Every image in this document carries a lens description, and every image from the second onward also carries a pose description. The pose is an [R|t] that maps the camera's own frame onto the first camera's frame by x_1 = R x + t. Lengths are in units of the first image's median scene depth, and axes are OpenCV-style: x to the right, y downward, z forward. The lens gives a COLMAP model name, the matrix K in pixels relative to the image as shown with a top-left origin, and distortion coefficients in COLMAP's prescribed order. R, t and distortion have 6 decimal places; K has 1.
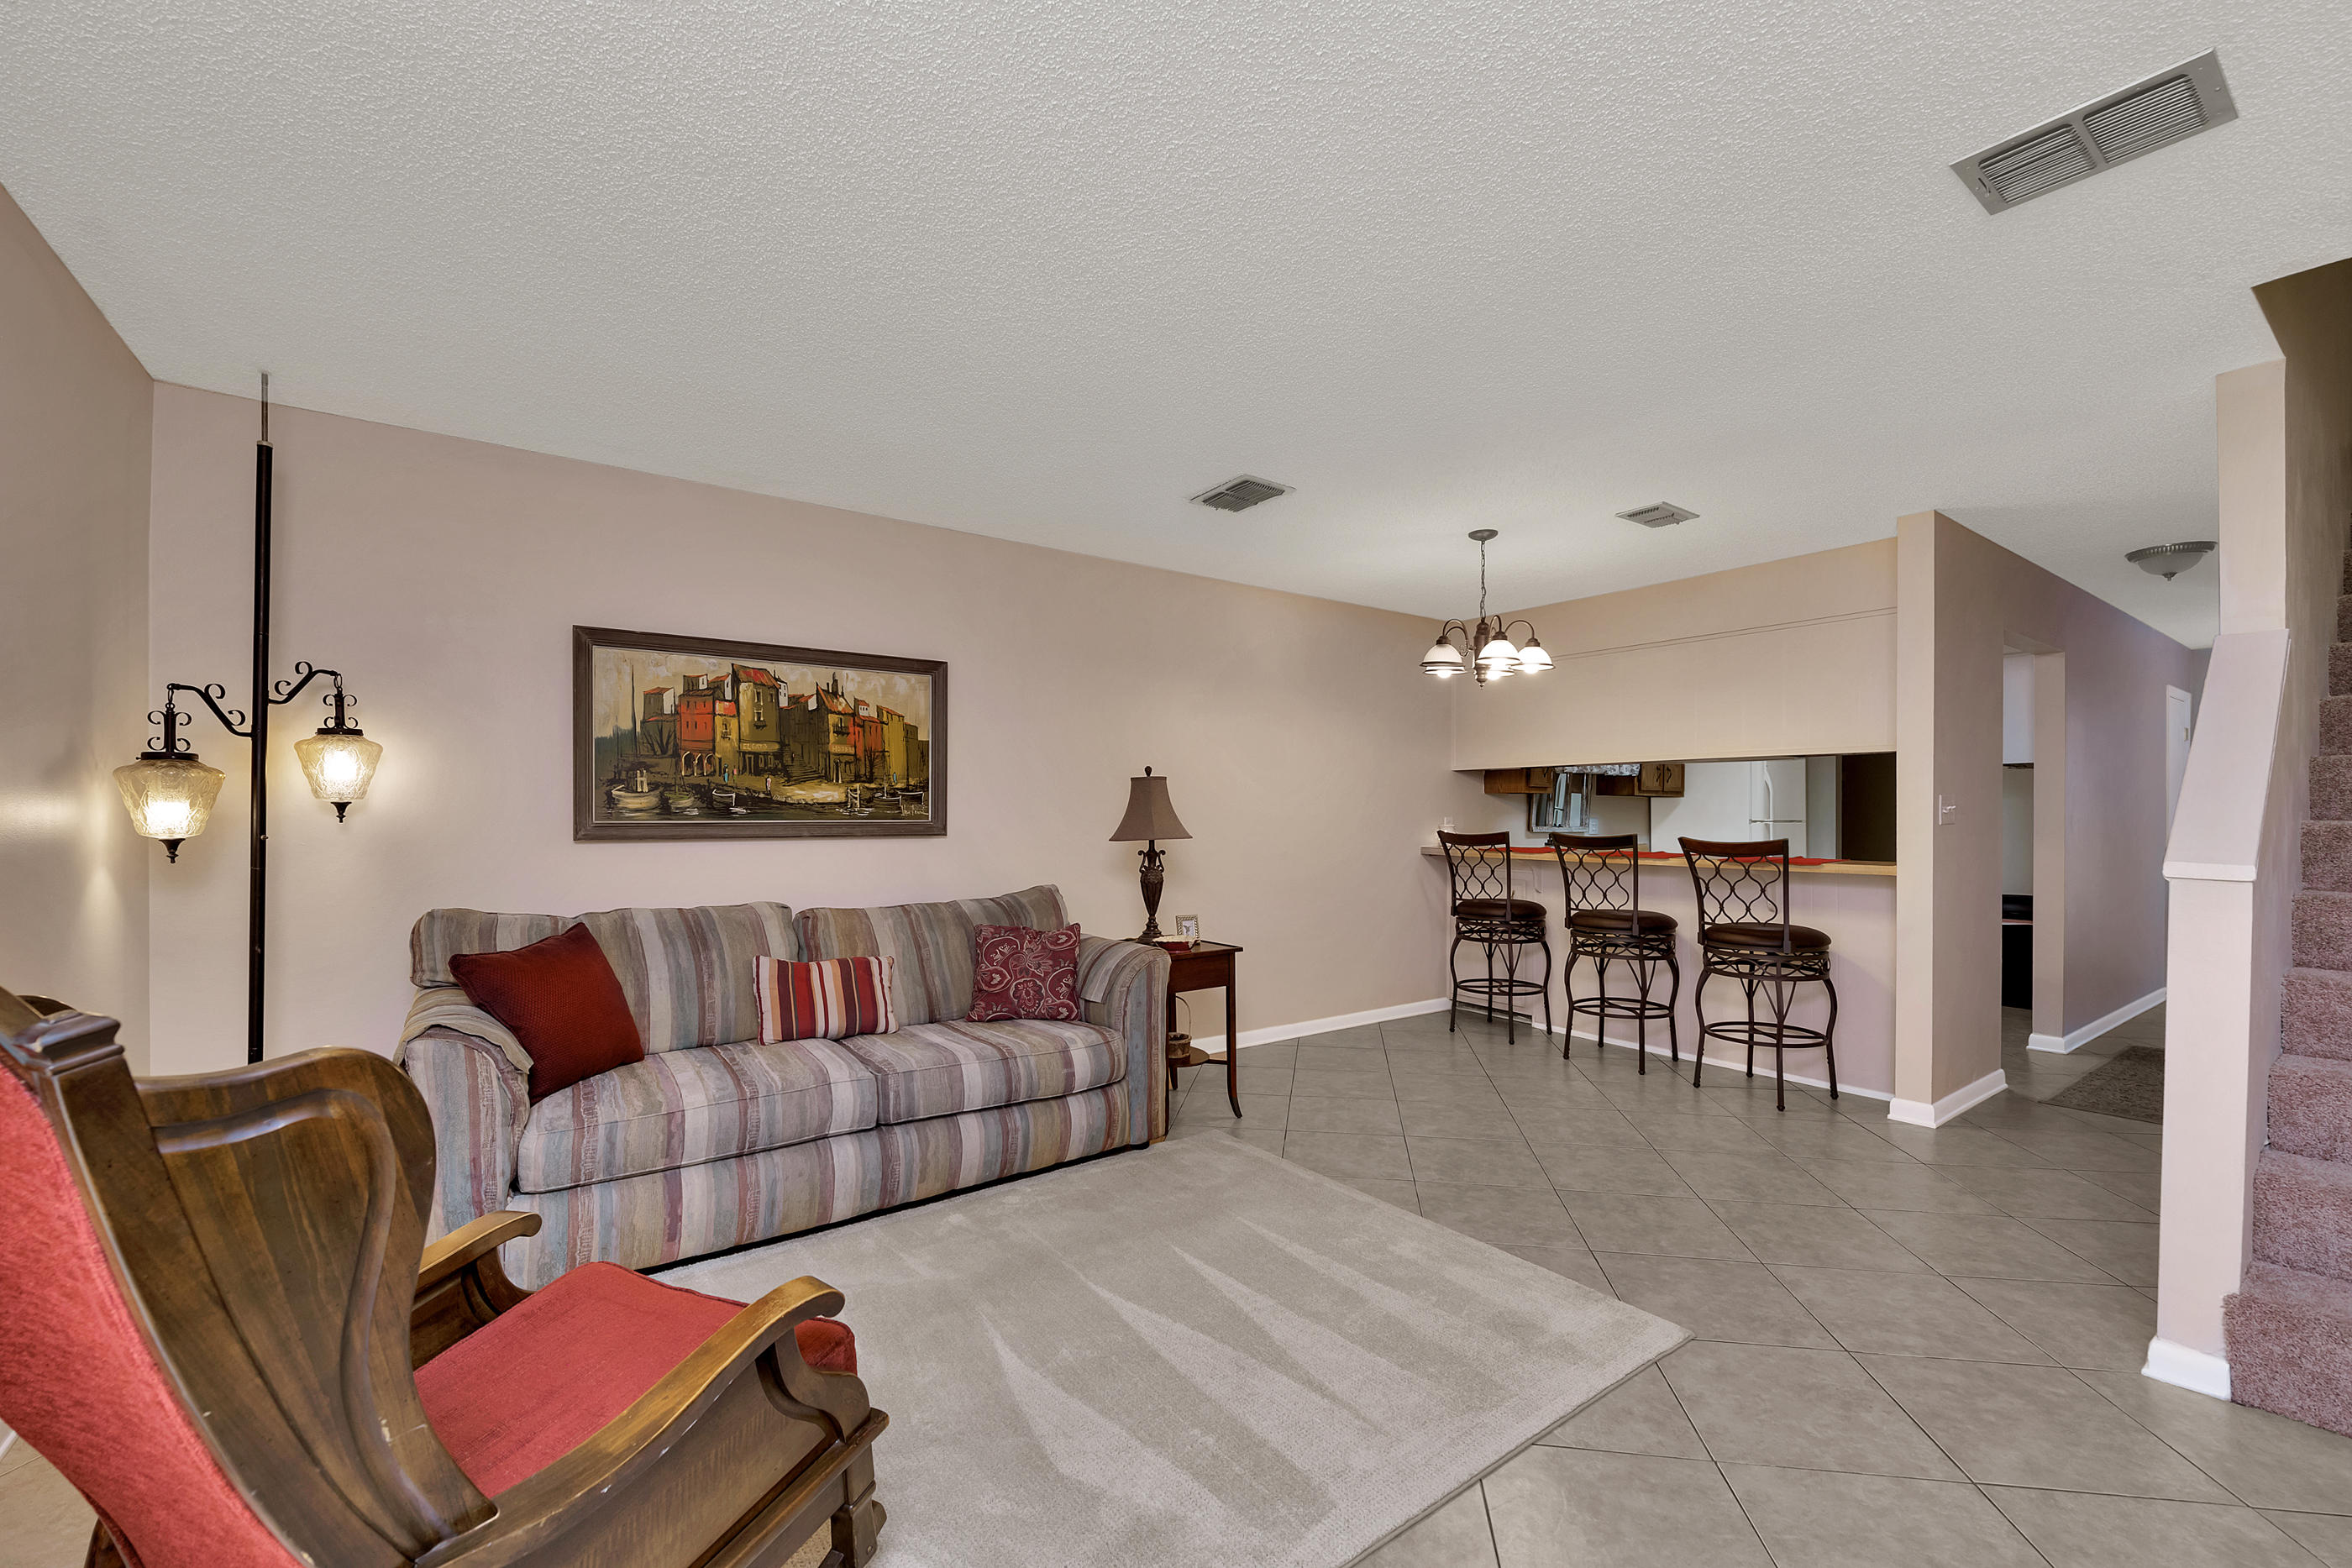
lens RADIAL K [[942.4, 0, 1194.4], [0, 942.4, 817.0], [0, 0, 1]] dist [-0.000734, -0.002887]
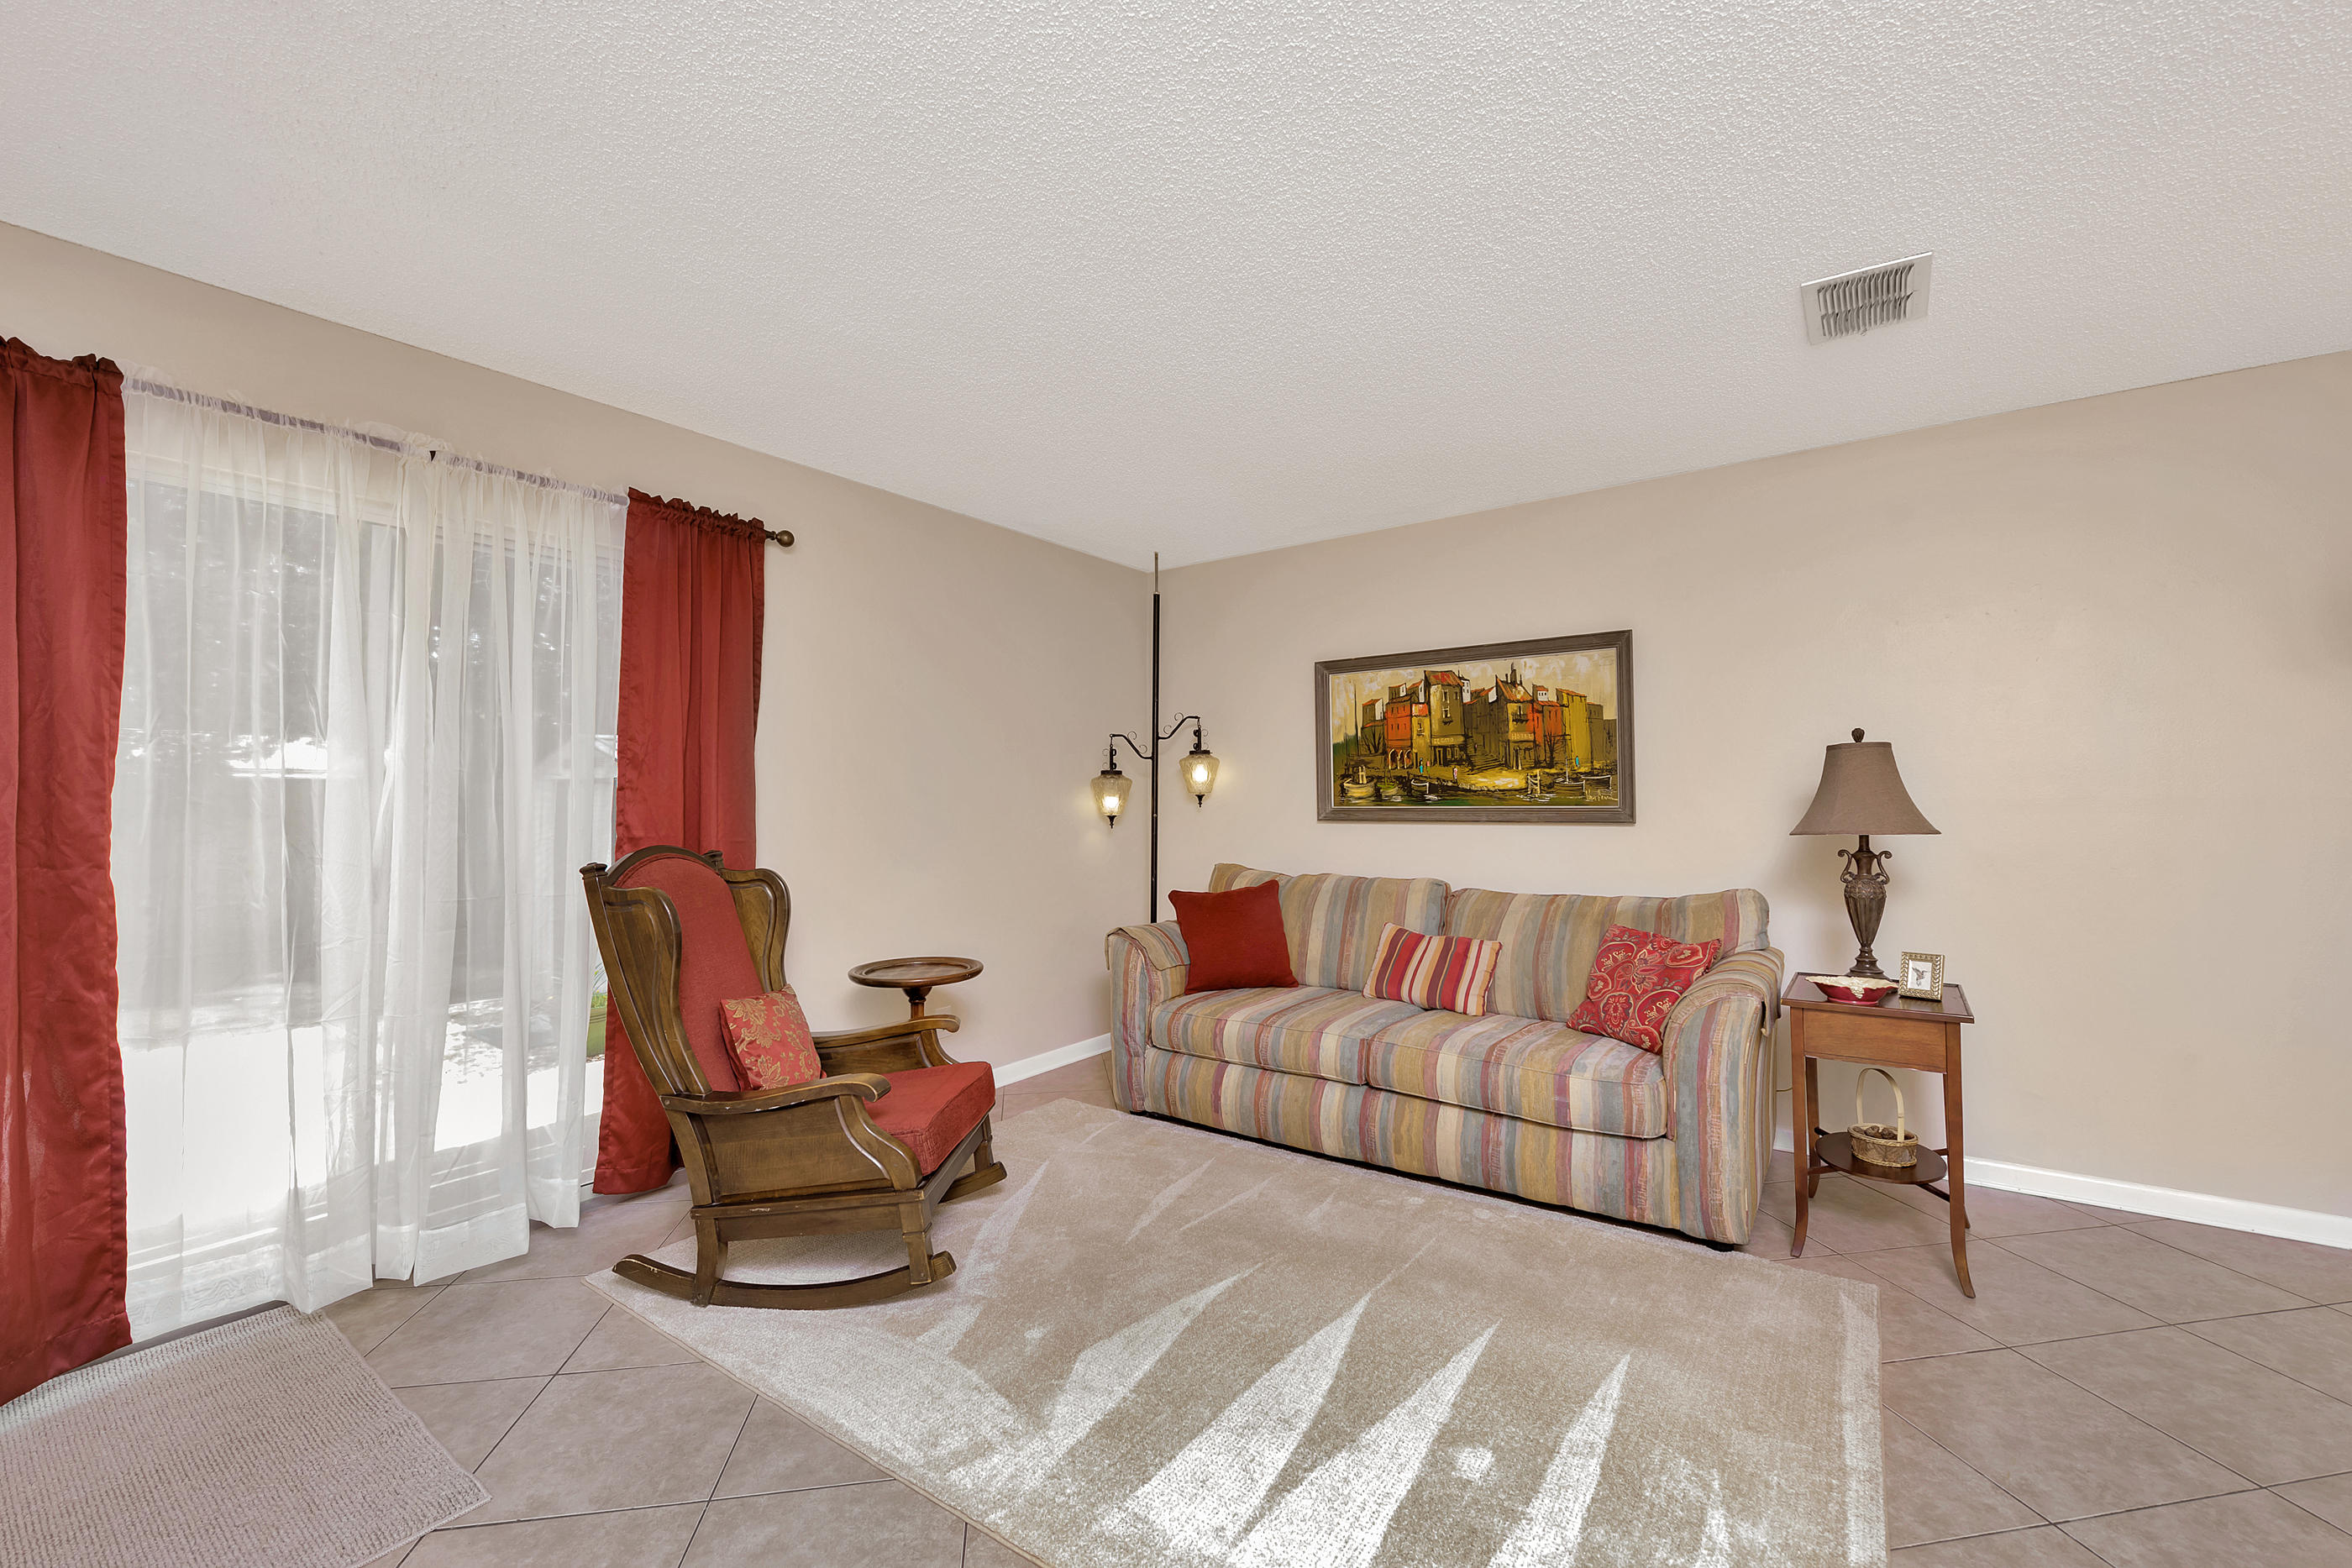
lens RADIAL K [[942.4, 0, 1197.6], [0, 942.4, 784.8], [0, 0, 1]] dist [-0.000734, -0.002887]
pose [[0.318321, -0.021462, -0.947740, 0.525001], [0.002669, 0.999760, -0.021744, 0.001643], [0.947979, 0.004392, 0.318302, 0.376570]]
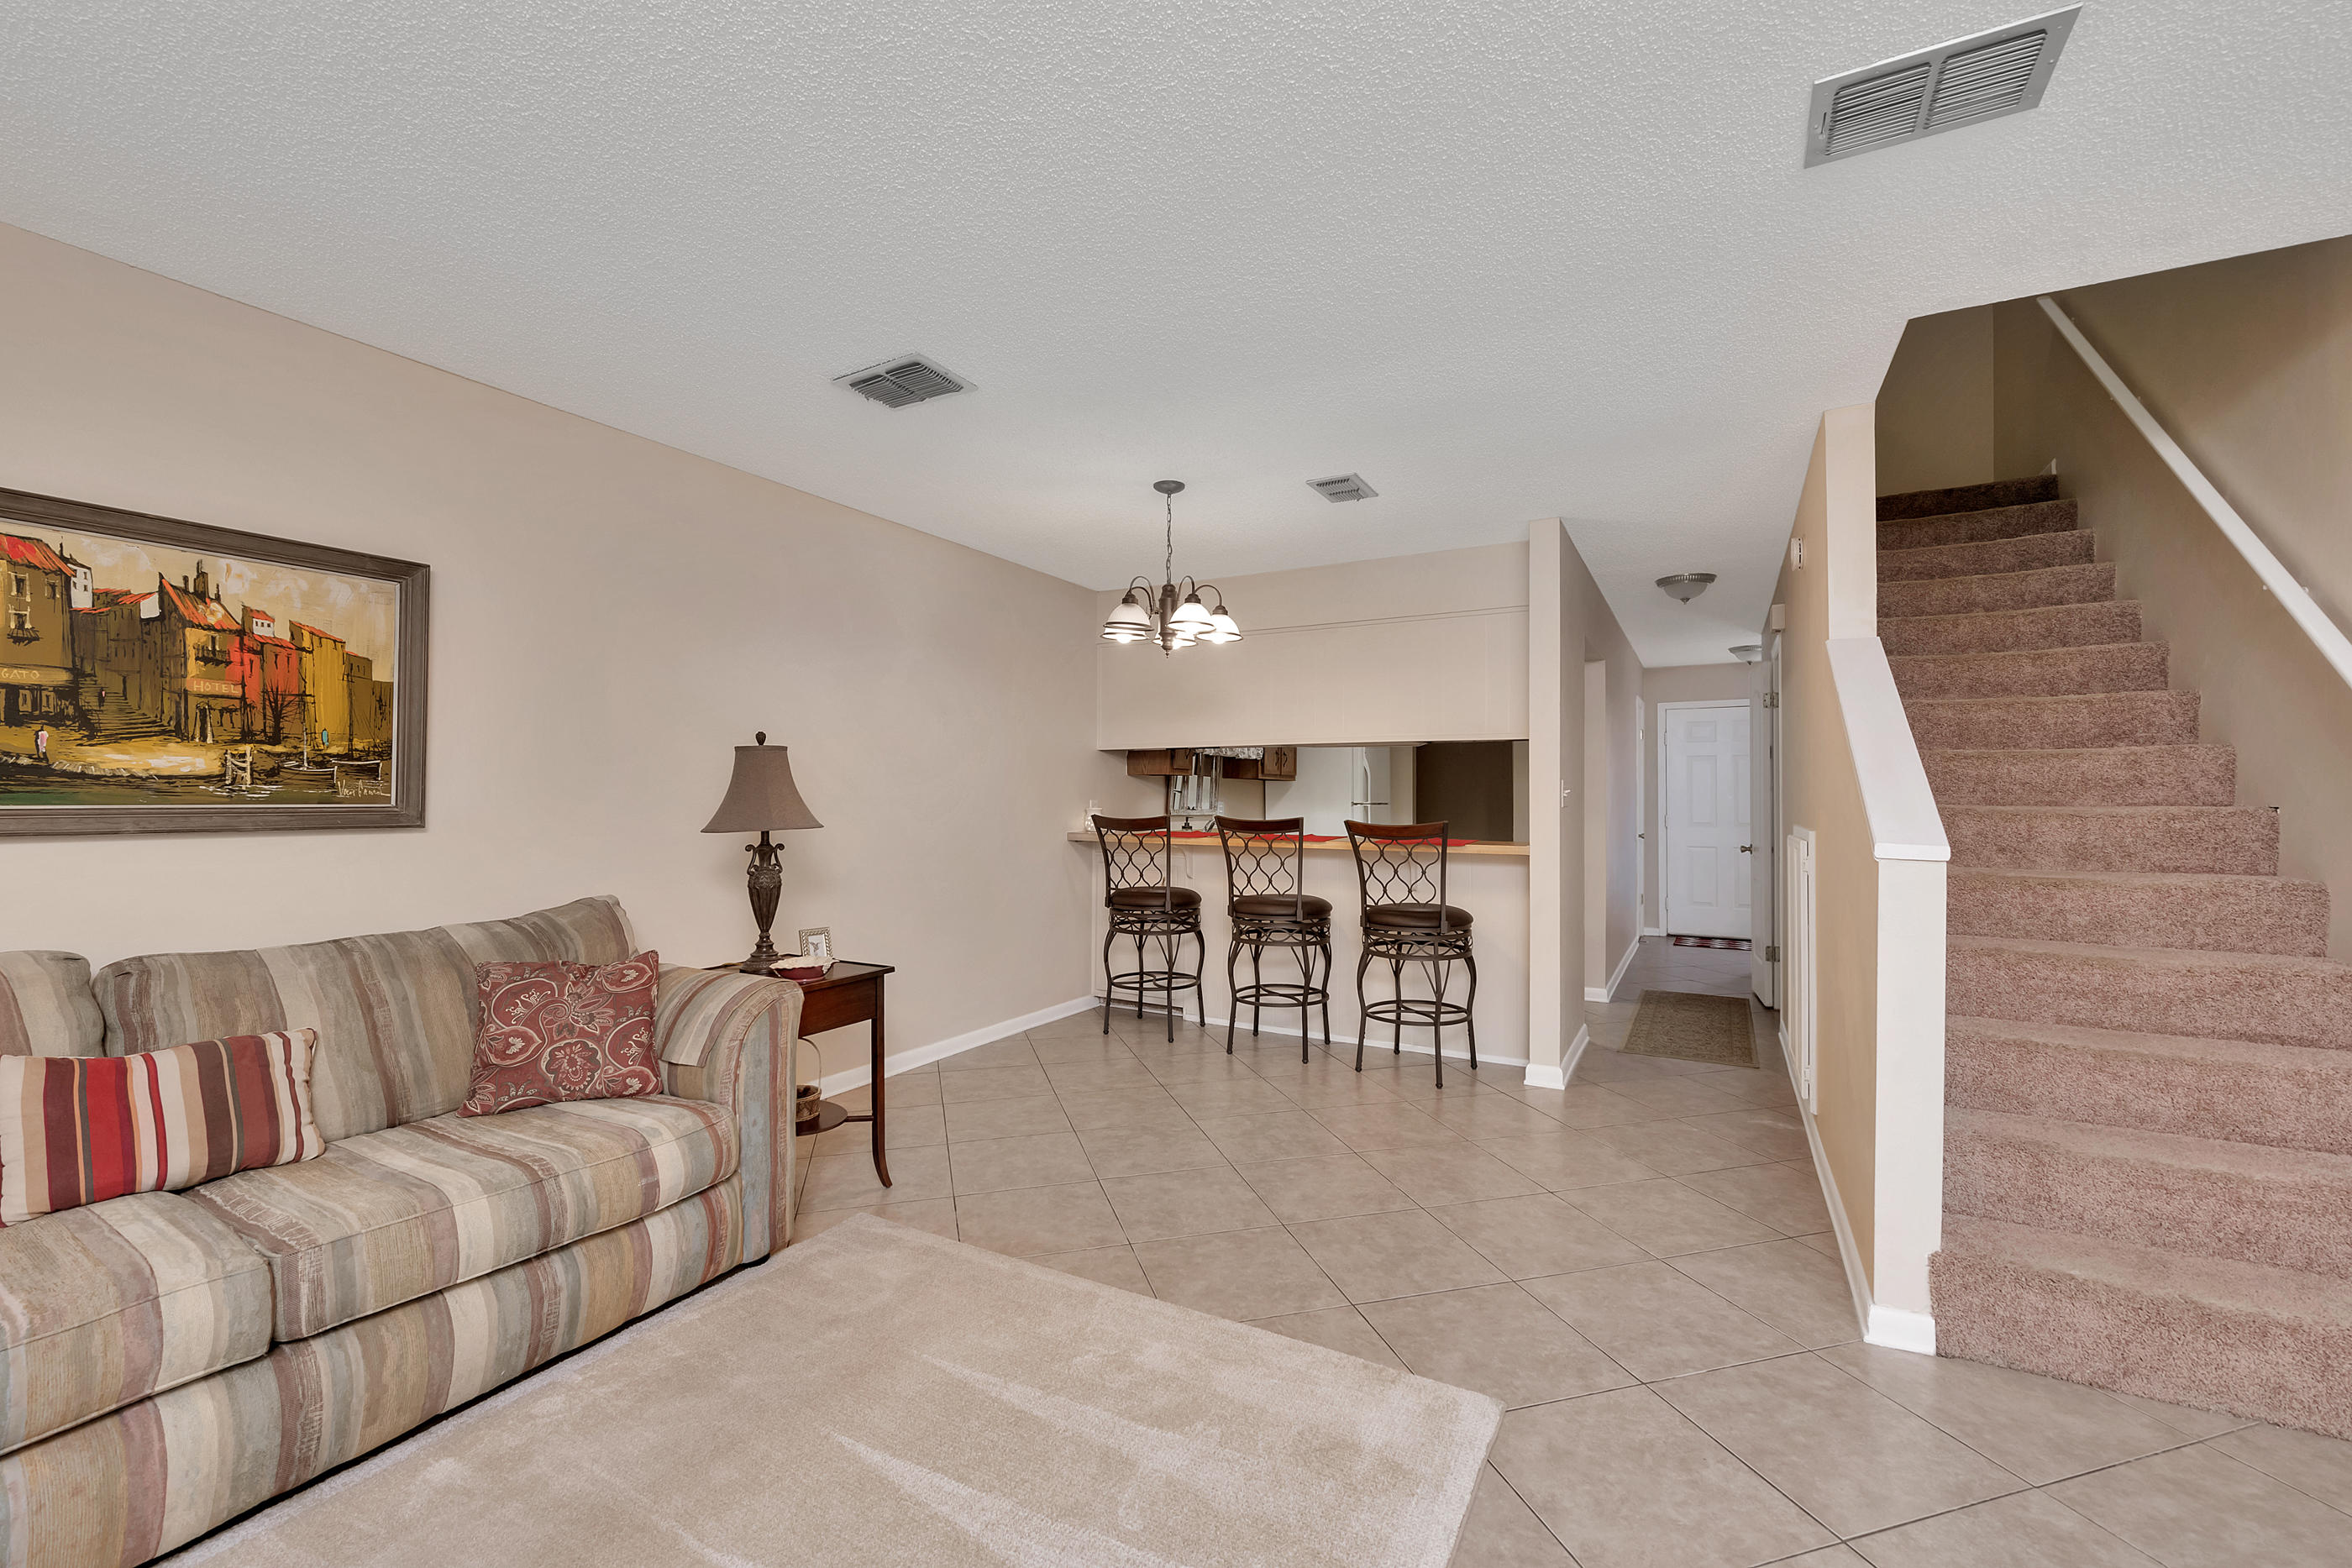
lens RADIAL K [[942.4, 0, 1185.8], [0, 942.4, 783.3], [0, 0, 1]] dist [-0.000734, -0.002887]
pose [[0.910283, 0.007682, 0.413915, -0.059463], [-0.000879, 0.999861, -0.016623, -0.000894], [-0.413985, 0.014768, 0.910164, 0.210410]]
